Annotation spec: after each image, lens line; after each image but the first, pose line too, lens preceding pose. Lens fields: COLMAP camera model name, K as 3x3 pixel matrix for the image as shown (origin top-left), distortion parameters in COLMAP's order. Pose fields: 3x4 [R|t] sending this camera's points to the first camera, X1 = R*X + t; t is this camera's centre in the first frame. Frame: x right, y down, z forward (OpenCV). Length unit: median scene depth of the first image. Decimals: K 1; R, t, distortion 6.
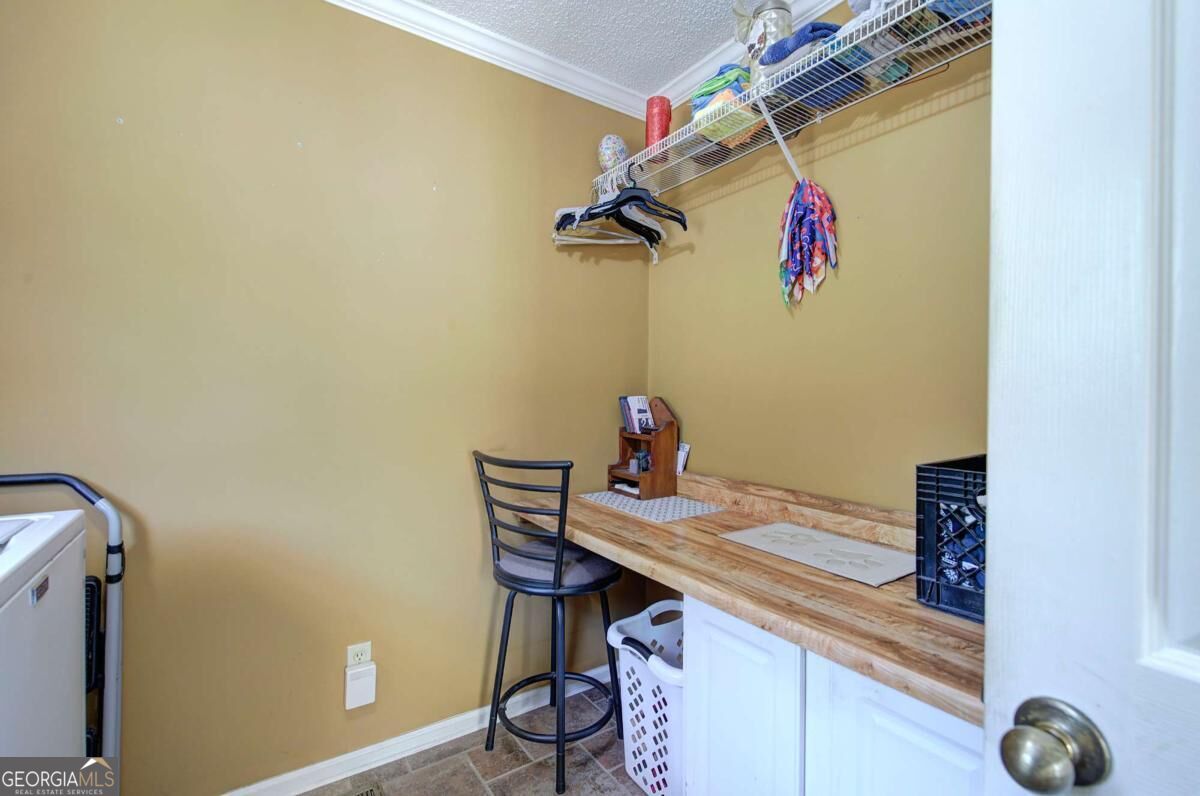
lens RADIAL K [[538.9, 0, 604.5], [0, 538.9, 394.0], [0, 0, 1]] dist [-0.001942, -0.000420]
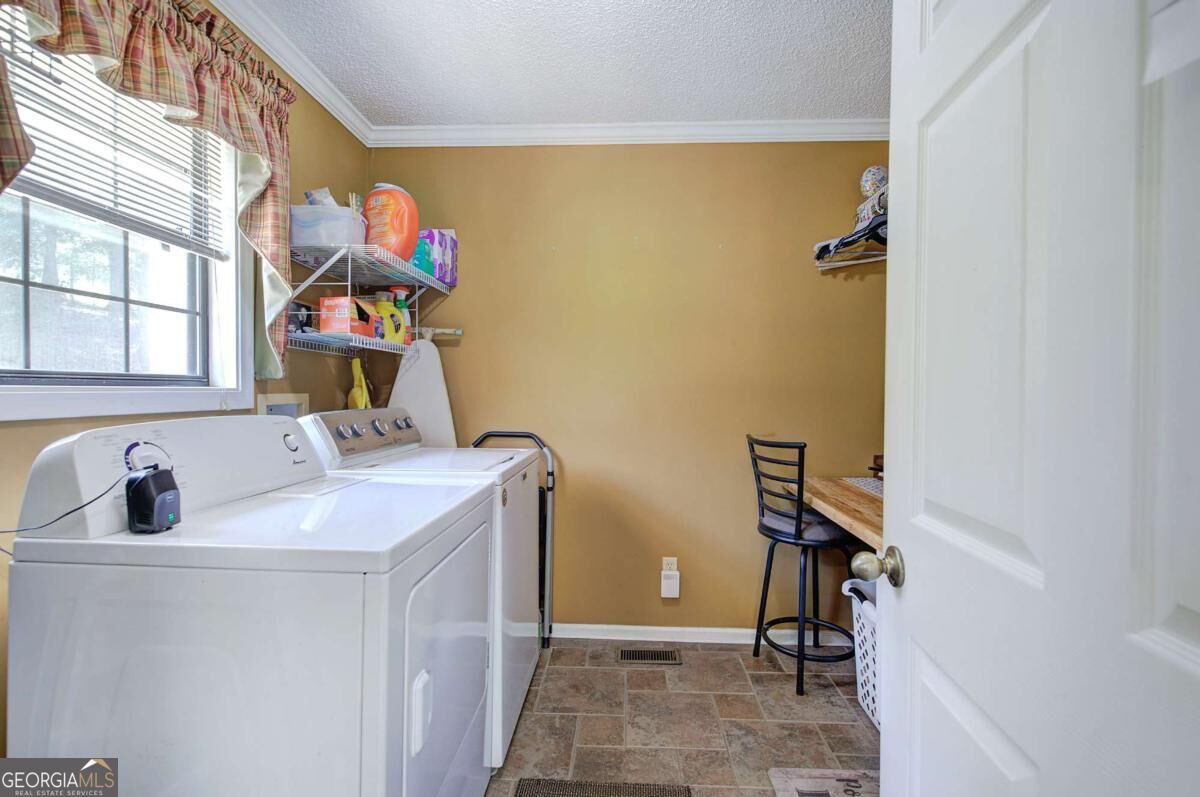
lens RADIAL K [[538.9, 0, 604.5], [0, 538.9, 394.5], [0, 0, 1]] dist [-0.001942, -0.000420]
pose [[0.794262, -0.001230, -0.607575, 0.330346], [-0.001948, 0.999988, -0.004571, 0.012440], [0.607573, 0.004814, 0.794249, -0.329476]]
